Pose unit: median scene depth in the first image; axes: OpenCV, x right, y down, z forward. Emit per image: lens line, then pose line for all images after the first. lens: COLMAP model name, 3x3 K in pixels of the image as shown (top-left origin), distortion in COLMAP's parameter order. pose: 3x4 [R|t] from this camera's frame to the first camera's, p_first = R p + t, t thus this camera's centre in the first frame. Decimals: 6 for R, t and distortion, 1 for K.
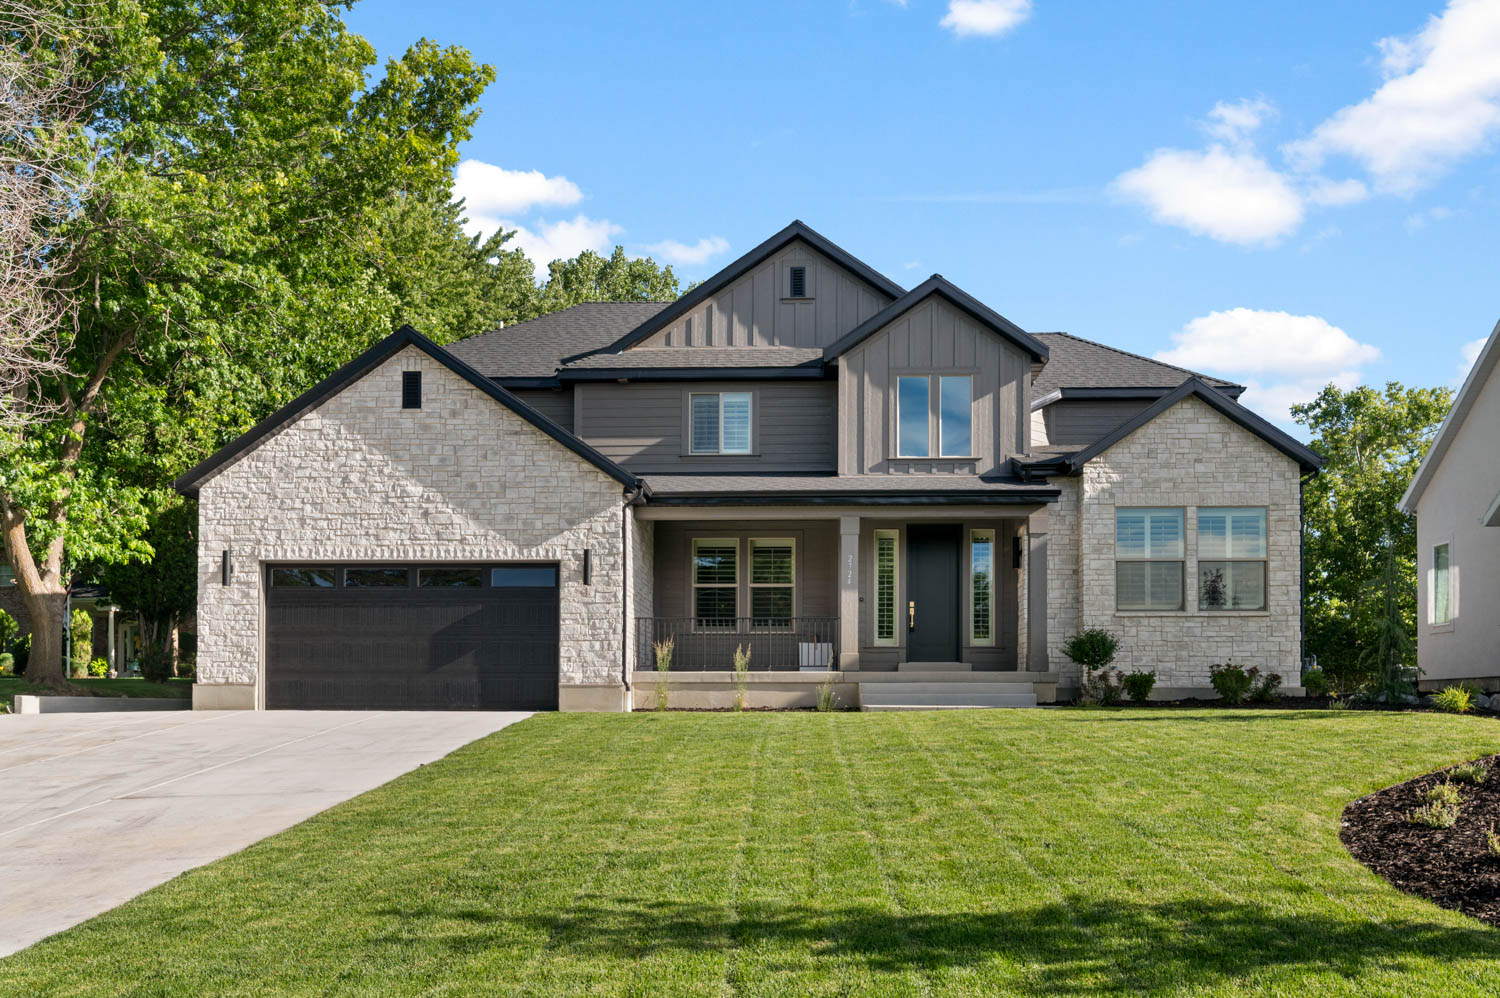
lens RADIAL K [[1264.3, 0, 734.3], [0, 1264.3, 696.6], [0, 0, 1]] dist [0.000645, 0.000139]
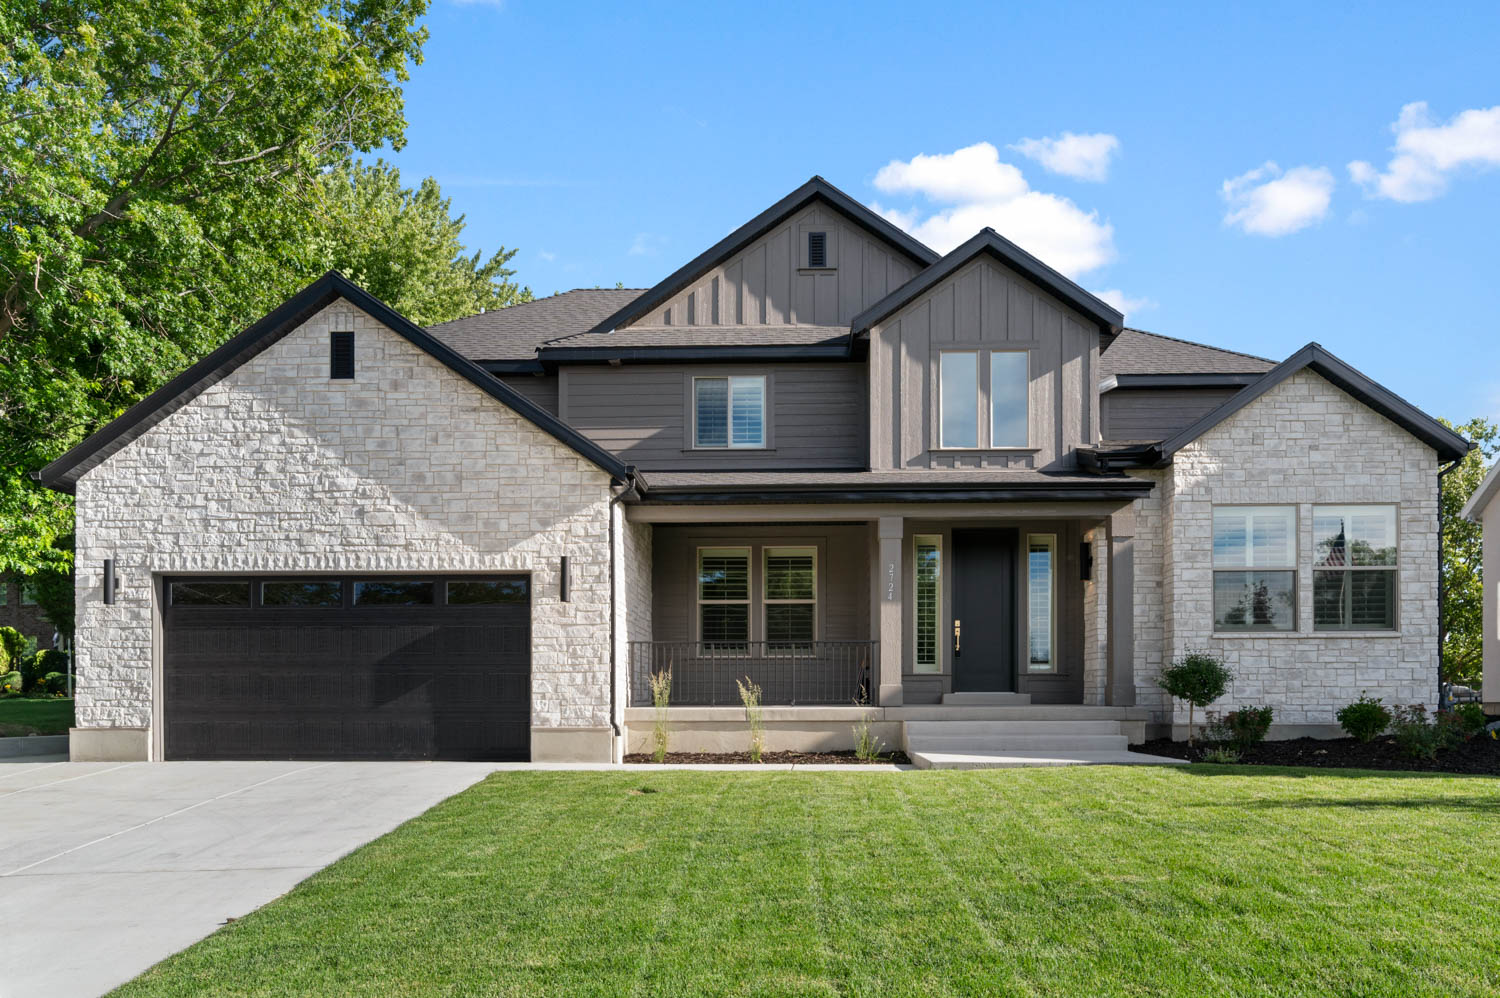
lens RADIAL K [[1060.1, 0, 745.6], [0, 1060.1, 713.0], [0, 0, 1]] dist [0.000315, -0.002213]
pose [[0.999868, -0.004725, 0.015547, -0.013989], [0.004458, 0.999842, 0.017183, -0.028985], [-0.015626, -0.017112, 0.999731, 0.326913]]
